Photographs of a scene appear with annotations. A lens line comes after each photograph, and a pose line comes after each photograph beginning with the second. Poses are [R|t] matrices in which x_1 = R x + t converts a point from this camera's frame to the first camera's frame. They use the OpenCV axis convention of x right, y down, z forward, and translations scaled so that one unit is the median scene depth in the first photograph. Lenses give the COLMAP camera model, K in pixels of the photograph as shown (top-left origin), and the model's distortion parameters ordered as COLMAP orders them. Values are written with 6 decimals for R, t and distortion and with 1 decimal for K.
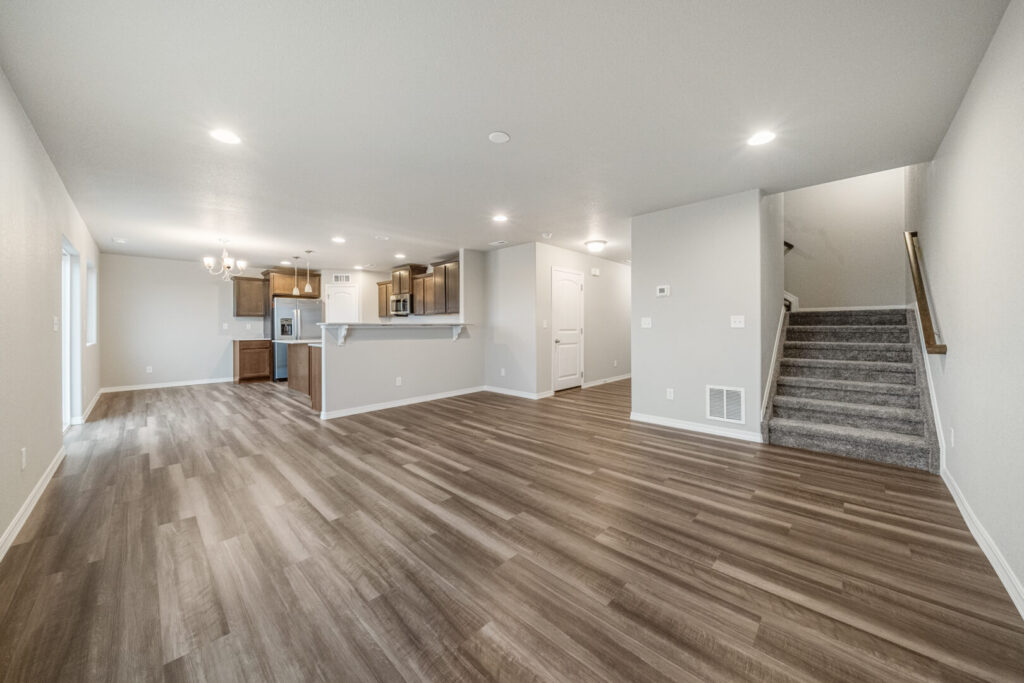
lens RADIAL K [[353.6, 0, 514.3], [0, 353.6, 325.5], [0, 0, 1]] dist [-0.004989, 0.000143]
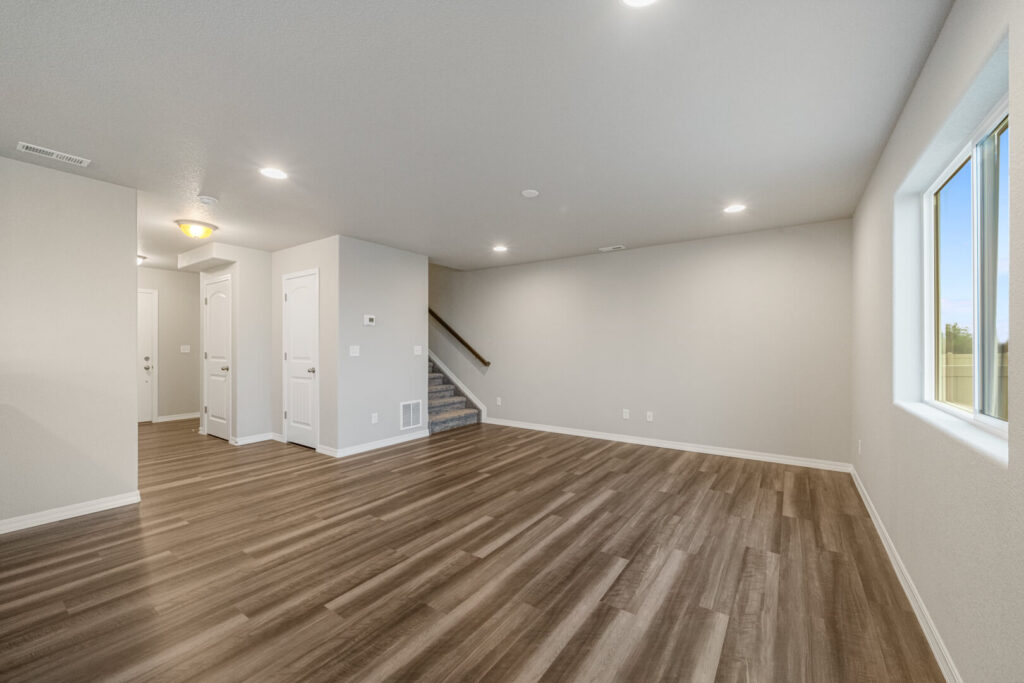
lens RADIAL K [[401.6, 0, 516.7], [0, 401.6, 345.6], [0, 0, 1]] dist [0.001485, 0.000401]
pose [[-0.153515, 0.007229, 0.988120, -1.228459], [-0.003405, 0.999963, -0.007845, -0.024770], [-0.988140, -0.004569, -0.153485, 1.150226]]
